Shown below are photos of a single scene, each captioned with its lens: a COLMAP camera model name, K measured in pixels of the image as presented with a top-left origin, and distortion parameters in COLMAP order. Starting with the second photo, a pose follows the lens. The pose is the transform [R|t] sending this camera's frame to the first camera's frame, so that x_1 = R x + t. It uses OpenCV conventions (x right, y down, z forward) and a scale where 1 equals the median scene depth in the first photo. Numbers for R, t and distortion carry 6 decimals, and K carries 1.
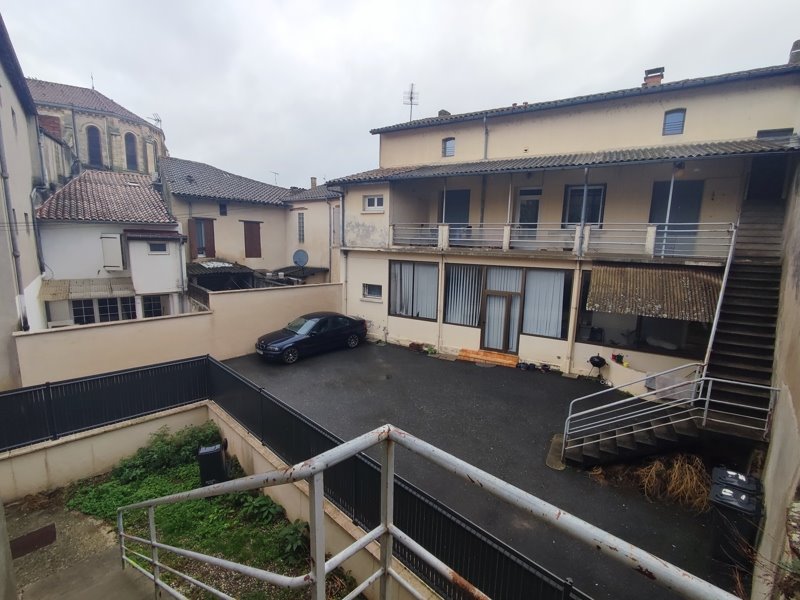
lens RADIAL K [[363.7, 0, 402.4], [0, 363.7, 299.9], [0, 0, 1]] dist [-0.008918, -0.000237]
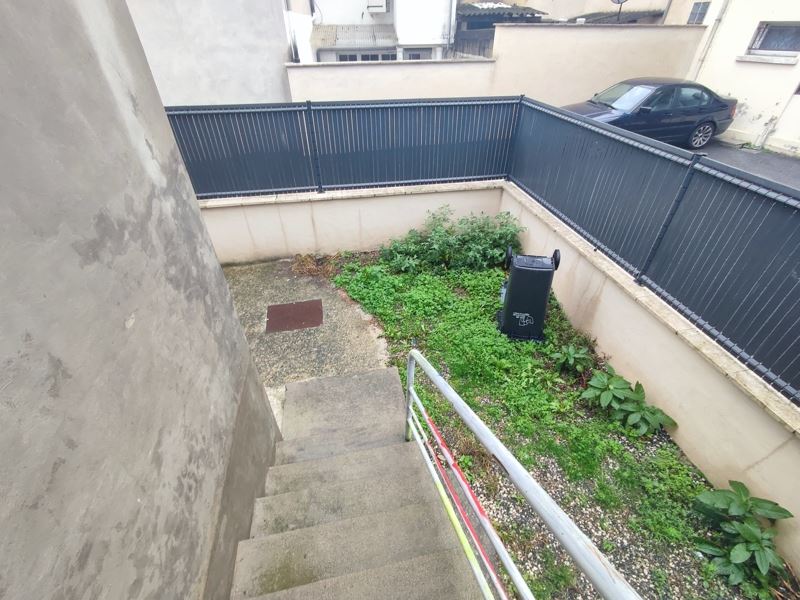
lens RADIAL K [[363.7, 0, 400.4], [0, 363.7, 300.6], [0, 0, 1]] dist [-0.008918, -0.000237]
pose [[0.824275, 0.323765, -0.464485, -0.343638], [-0.064175, 0.868509, 0.491501, 0.169821], [0.562541, -0.375324, 0.736668, 0.382835]]
